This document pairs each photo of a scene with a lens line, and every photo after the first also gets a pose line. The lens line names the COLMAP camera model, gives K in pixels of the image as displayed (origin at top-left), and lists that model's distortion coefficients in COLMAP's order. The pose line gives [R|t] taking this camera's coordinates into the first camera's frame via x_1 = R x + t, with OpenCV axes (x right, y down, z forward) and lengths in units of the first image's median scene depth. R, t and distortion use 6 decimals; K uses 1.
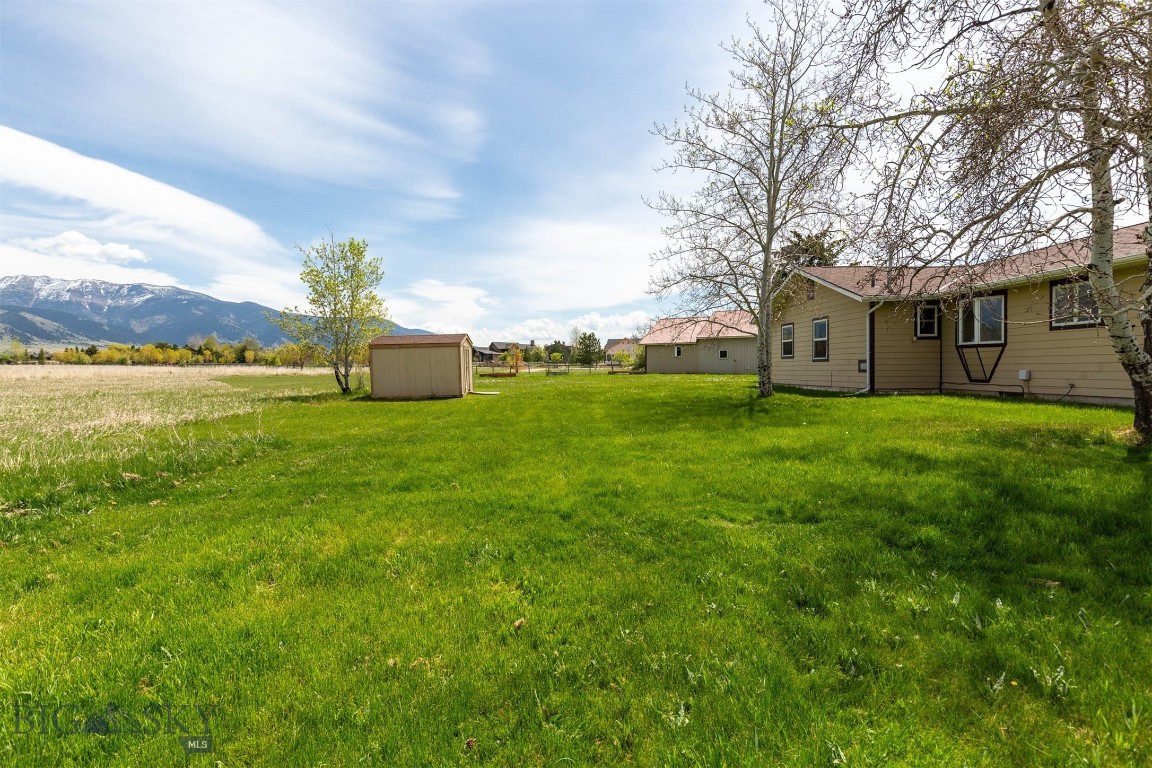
lens RADIAL K [[617.6, 0, 574.9], [0, 617.6, 385.0], [0, 0, 1]] dist [0.006149, -0.000311]
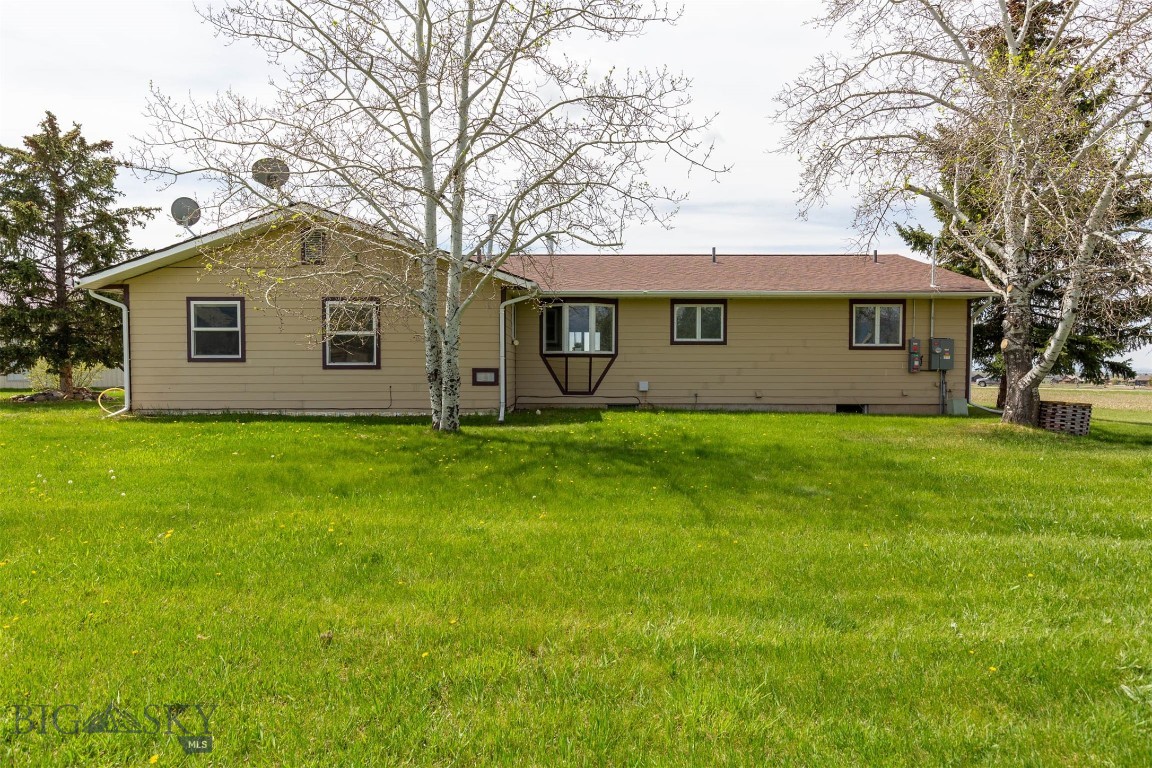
lens RADIAL K [[617.6, 0, 574.9], [0, 617.6, 384.1], [0, 0, 1]] dist [0.006149, -0.000311]
pose [[0.062811, -0.019731, 0.997830, -0.379239], [0.023627, 0.999554, 0.018278, -0.051479], [-0.997746, 0.022427, 0.063250, 1.319231]]
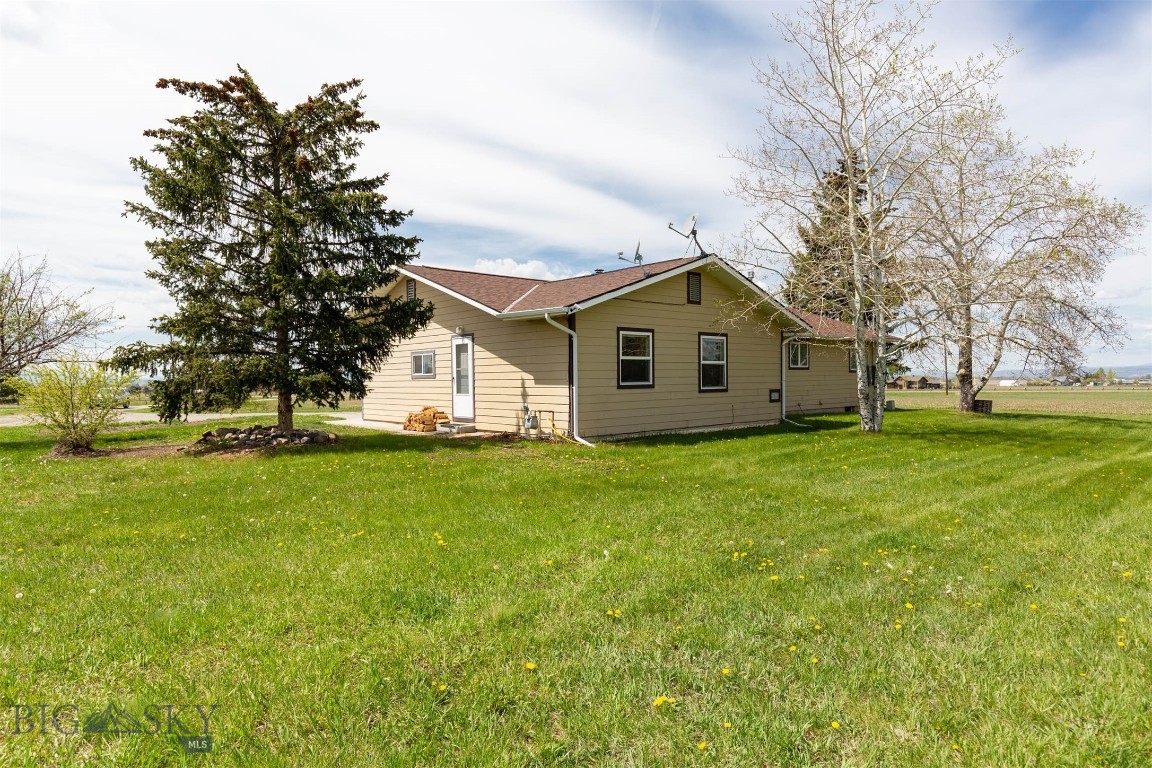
lens RADIAL K [[657.2, 0, 576.5], [0, 657.2, 383.7], [0, 0, 1]] dist [-0.001747, -0.000070]
pose [[-0.621810, -0.000364, 0.783168, -0.222079], [0.030488, 0.999231, 0.024671, -0.130850], [-0.782574, 0.039217, -0.621321, 2.913423]]
